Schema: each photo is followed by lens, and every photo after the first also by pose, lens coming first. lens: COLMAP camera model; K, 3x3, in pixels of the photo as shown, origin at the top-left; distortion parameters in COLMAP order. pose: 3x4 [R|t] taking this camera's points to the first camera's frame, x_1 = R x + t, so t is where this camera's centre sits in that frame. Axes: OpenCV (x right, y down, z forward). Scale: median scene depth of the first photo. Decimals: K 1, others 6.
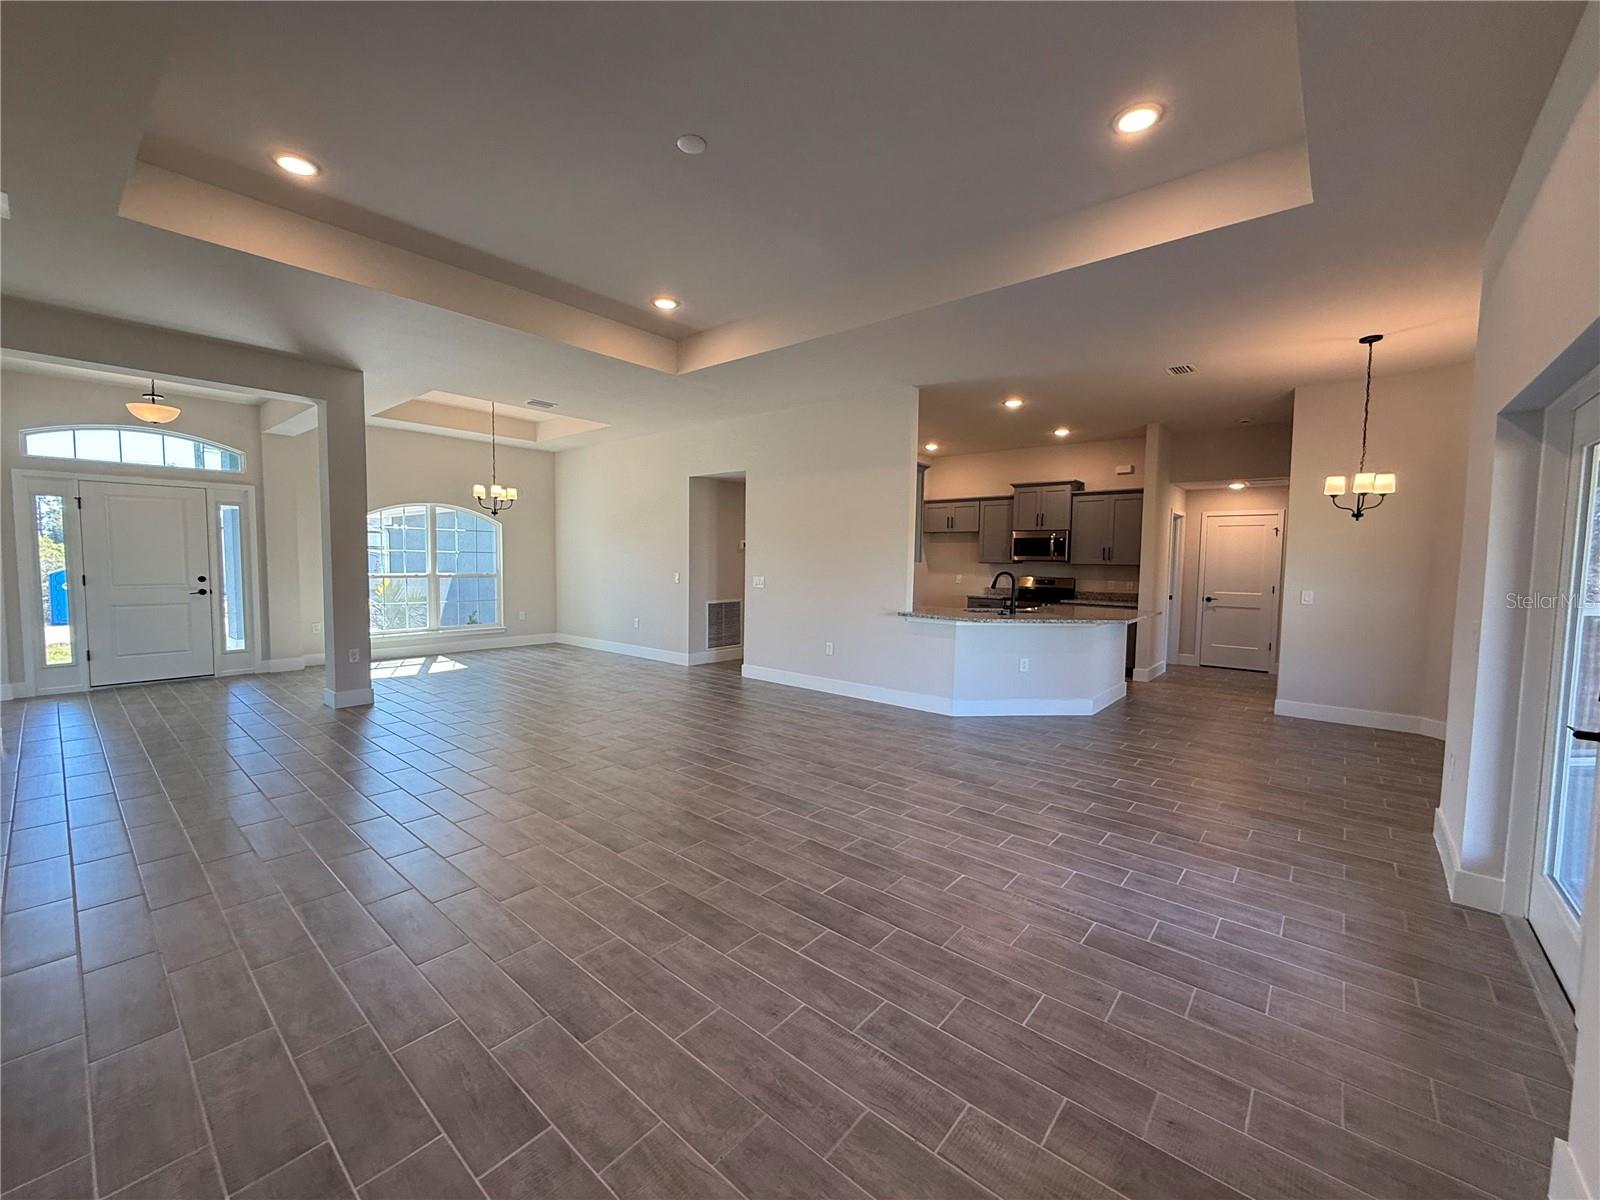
lens RADIAL K [[637.5, 0, 792.2], [0, 637.5, 598.1], [0, 0, 1]] dist [-0.001645, 0.000884]
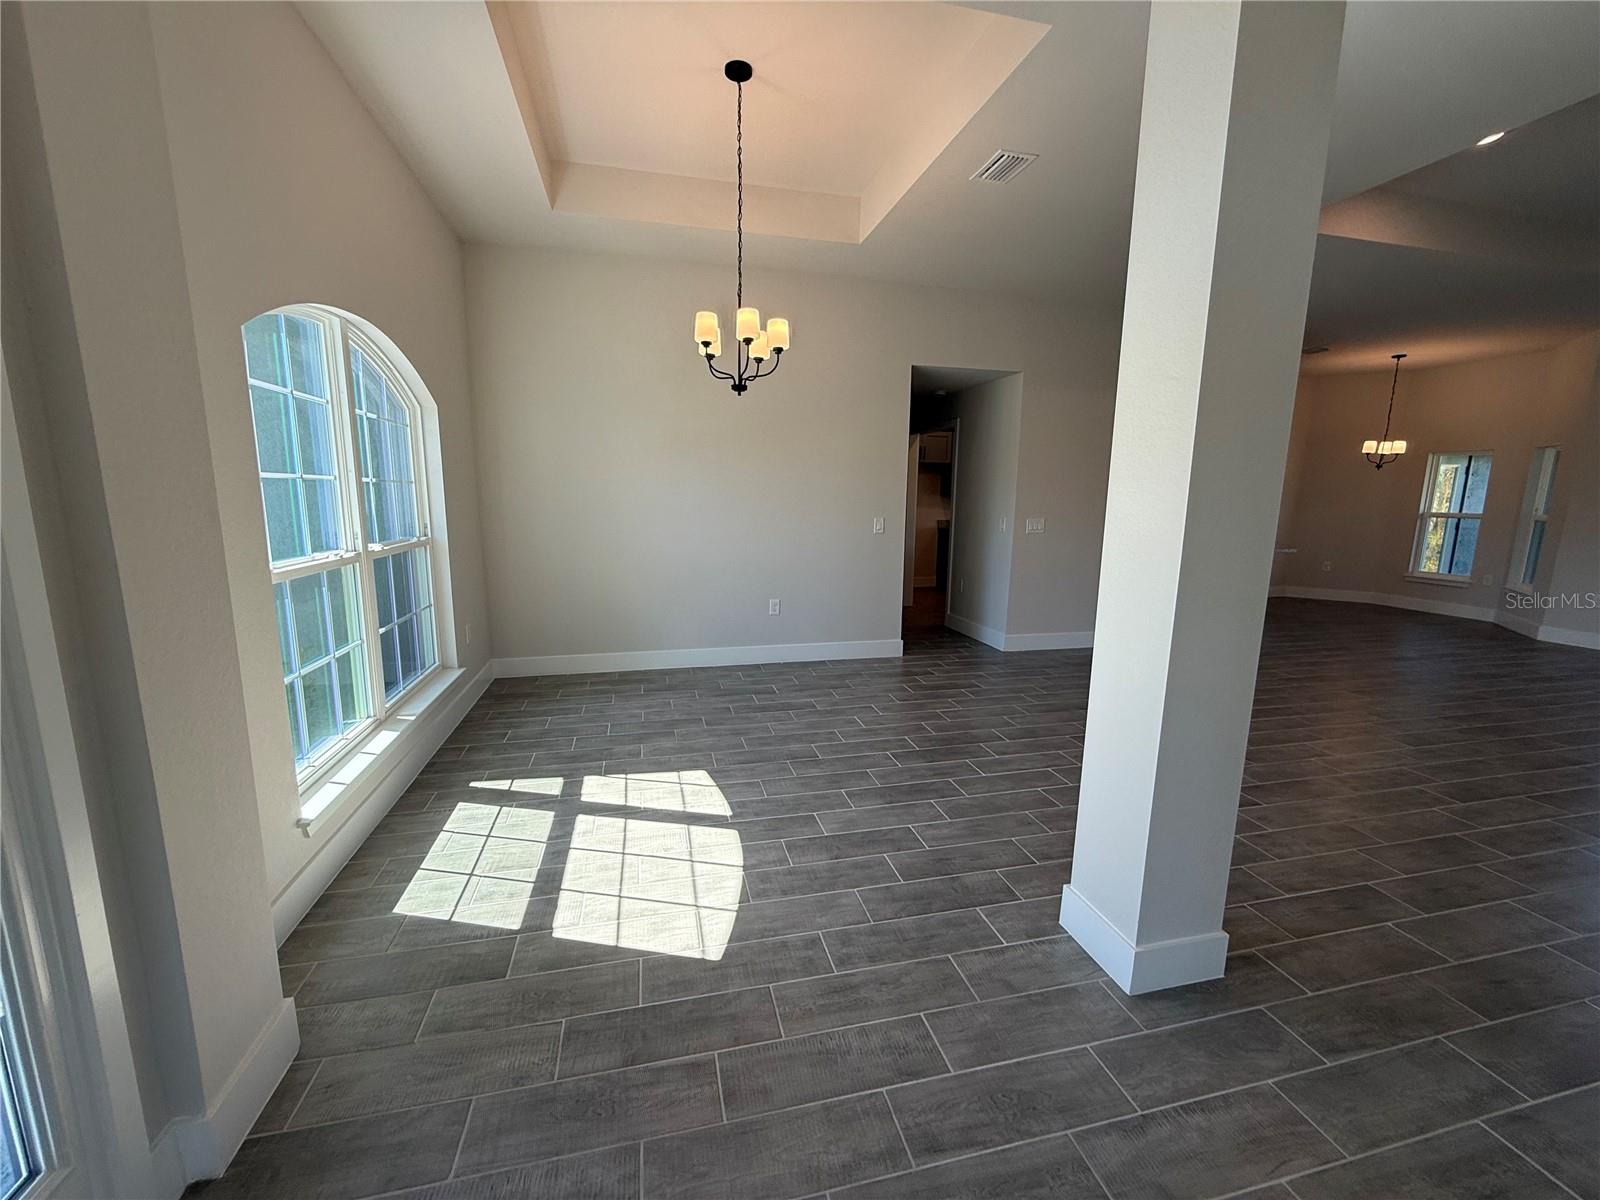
lens RADIAL K [[637.5, 0, 795.9], [0, 637.5, 599.2], [0, 0, 1]] dist [-0.001645, 0.000884]
pose [[0.585984, -0.142473, 0.797699, -0.874400], [0.047420, 0.988764, 0.141764, -0.062704], [-0.808934, -0.045244, 0.586156, 0.805050]]
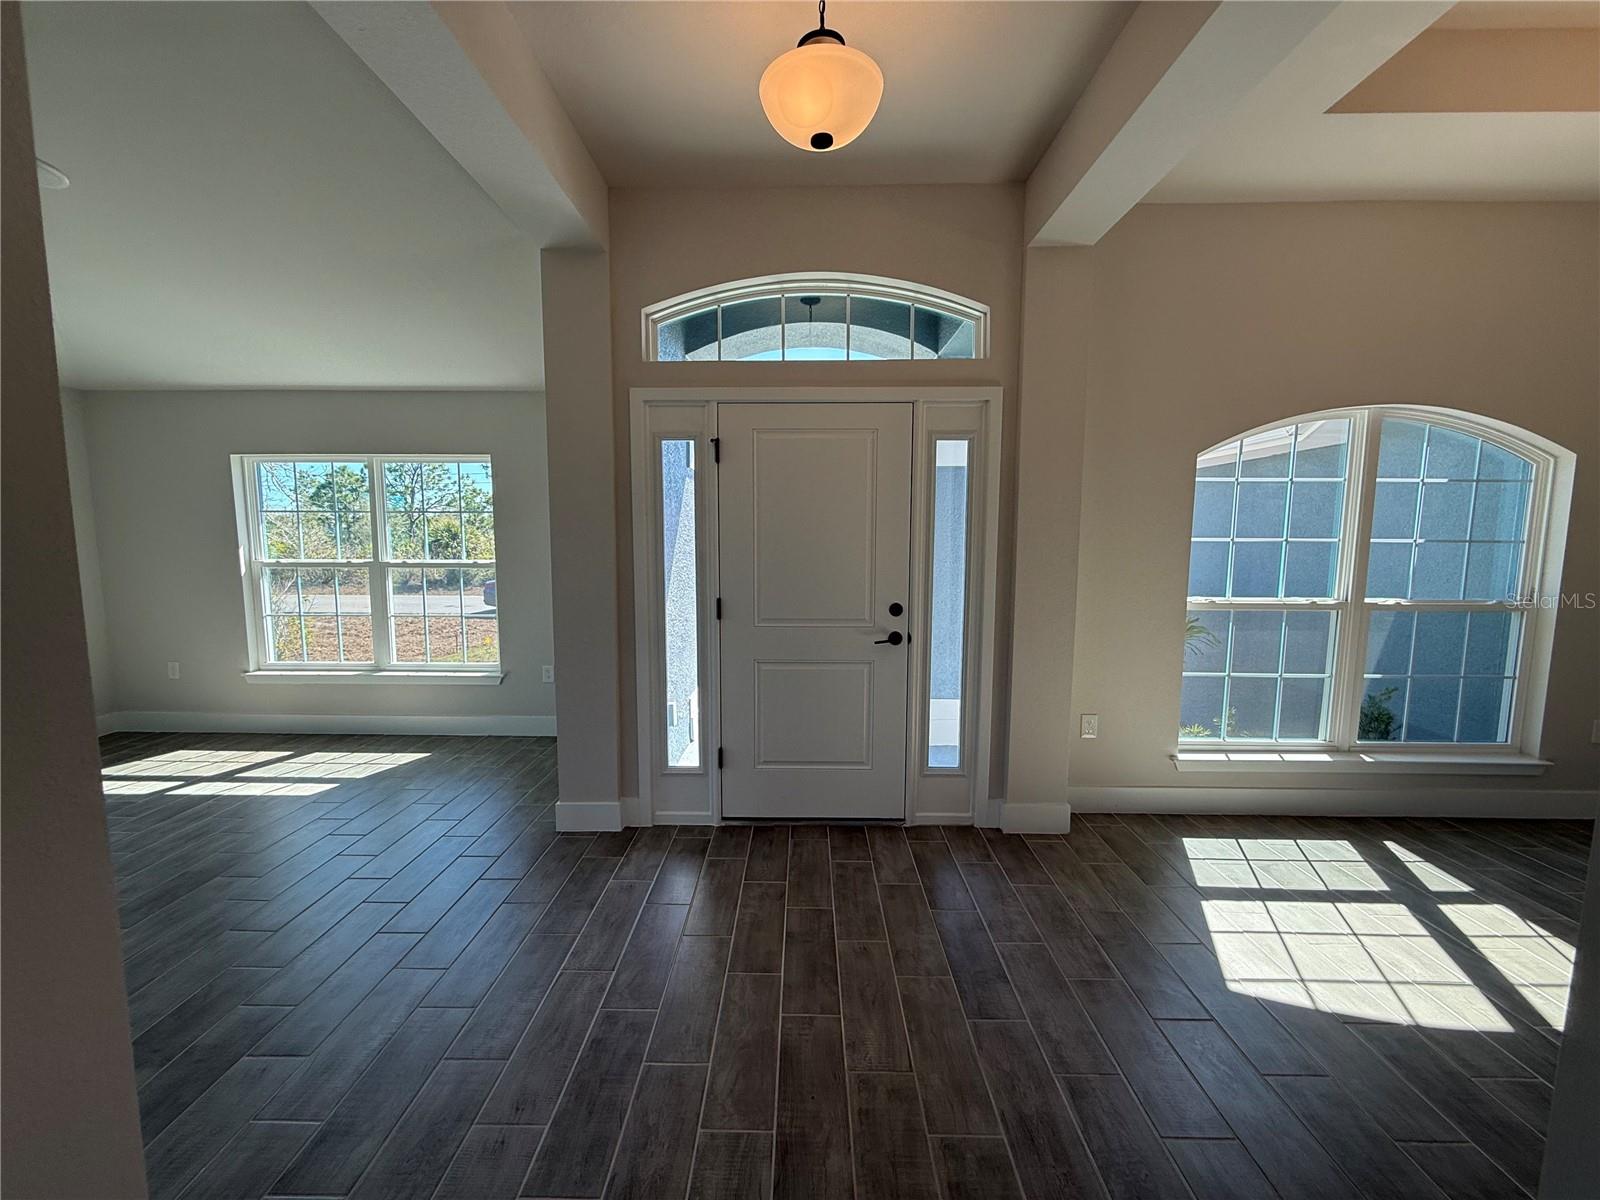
lens RADIAL K [[637.5, 0, 801.1], [0, 637.5, 601.6], [0, 0, 1]] dist [-0.001645, 0.000884]
pose [[0.649877, 0.067253, -0.757058, -0.628386], [-0.042539, 0.997735, 0.052116, -0.055949], [0.758848, -0.001665, 0.651265, 0.654963]]
